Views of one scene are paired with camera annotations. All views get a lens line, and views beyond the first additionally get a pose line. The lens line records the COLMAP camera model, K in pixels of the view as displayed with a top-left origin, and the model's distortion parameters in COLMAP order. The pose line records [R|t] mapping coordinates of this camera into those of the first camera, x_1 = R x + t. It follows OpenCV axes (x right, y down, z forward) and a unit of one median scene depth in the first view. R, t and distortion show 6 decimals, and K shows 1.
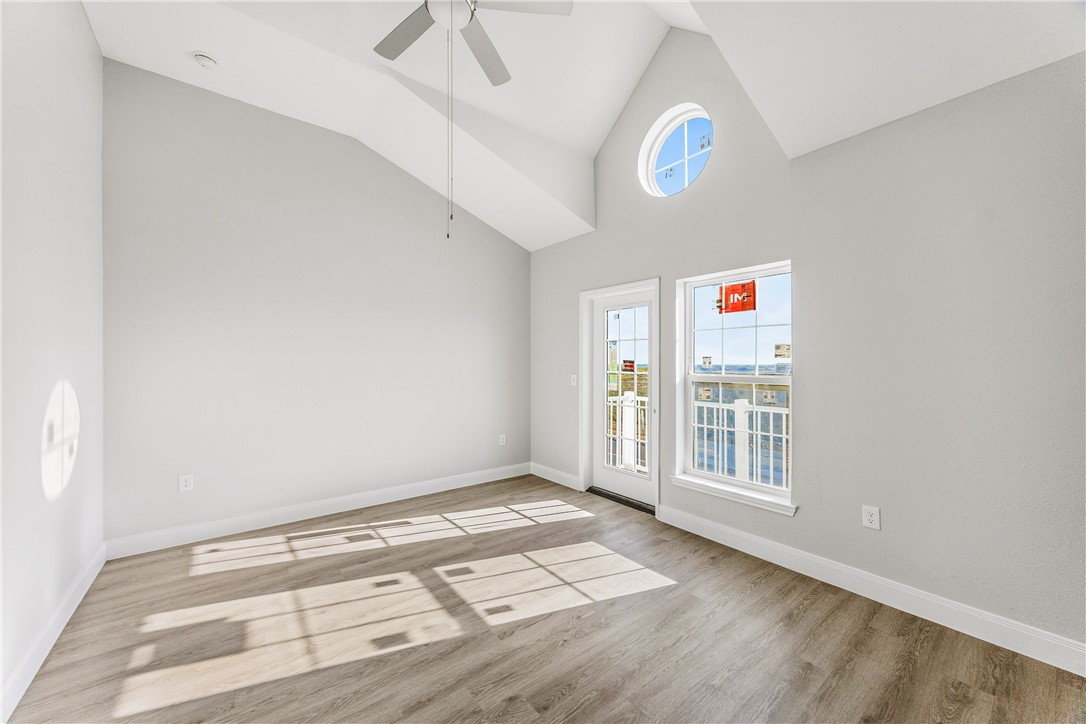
lens RADIAL K [[413.8, 0, 543.7], [0, 413.8, 352.0], [0, 0, 1]] dist [-0.000486, -0.000046]
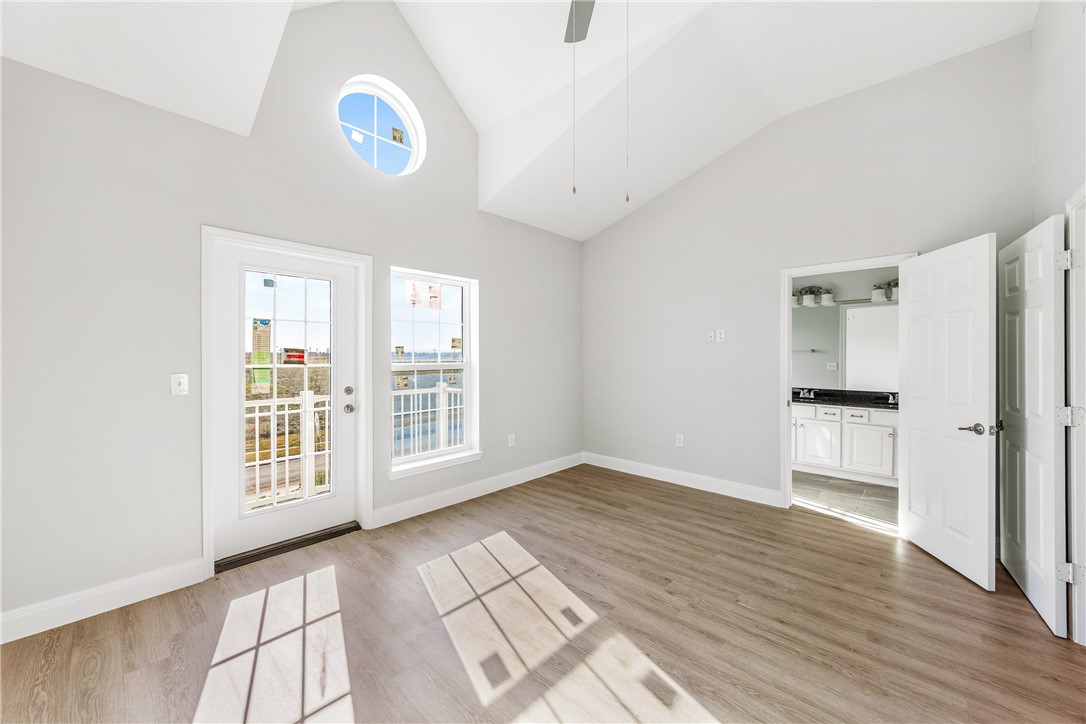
lens RADIAL K [[413.8, 0, 543.7], [0, 413.8, 352.0], [0, 0, 1]] dist [-0.000486, -0.000046]
pose [[-0.161664, -0.001556, 0.986845, -0.724580], [-0.028614, 0.999586, -0.003112, 0.019927], [-0.986431, -0.028741, -0.161641, 0.870614]]
